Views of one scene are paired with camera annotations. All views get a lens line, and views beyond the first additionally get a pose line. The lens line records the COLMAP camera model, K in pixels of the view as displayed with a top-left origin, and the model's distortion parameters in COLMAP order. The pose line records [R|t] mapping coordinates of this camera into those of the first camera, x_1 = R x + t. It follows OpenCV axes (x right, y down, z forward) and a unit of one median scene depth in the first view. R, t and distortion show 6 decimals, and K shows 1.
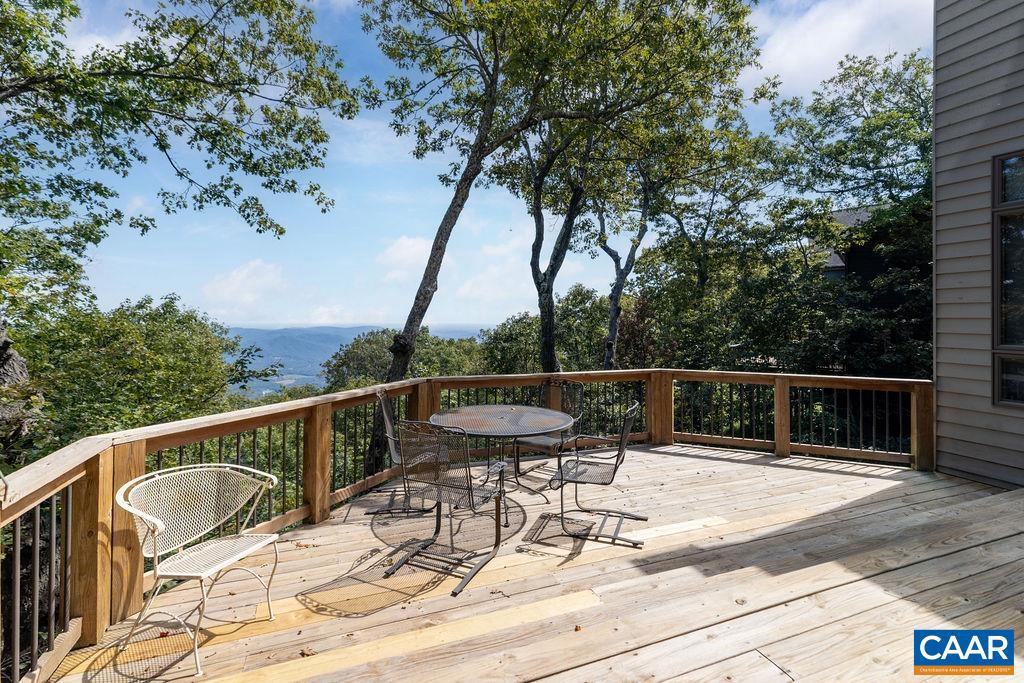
lens RADIAL K [[467.7, 0, 500.8], [0, 467.7, 320.2], [0, 0, 1]] dist [0.008290, -0.001185]
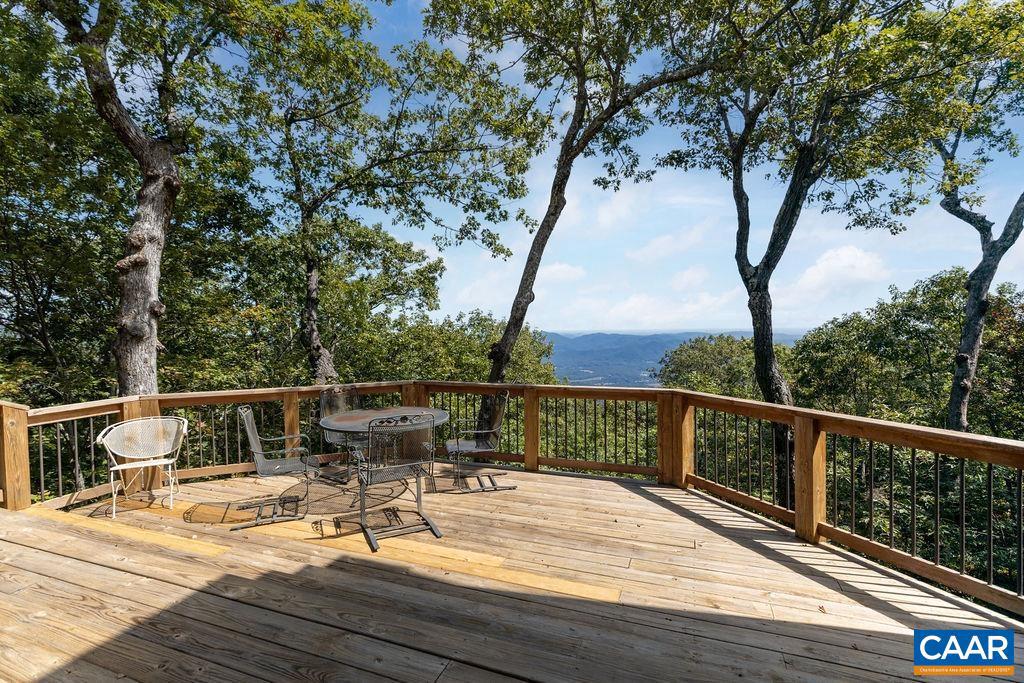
lens RADIAL K [[467.7, 0, 510.7], [0, 467.7, 339.7], [0, 0, 1]] dist [0.008290, -0.001185]
pose [[0.737111, 0.002614, -0.675766, 0.909686], [0.017705, 0.999575, 0.023178, -0.002627], [0.675540, -0.029049, 0.736751, 0.334934]]
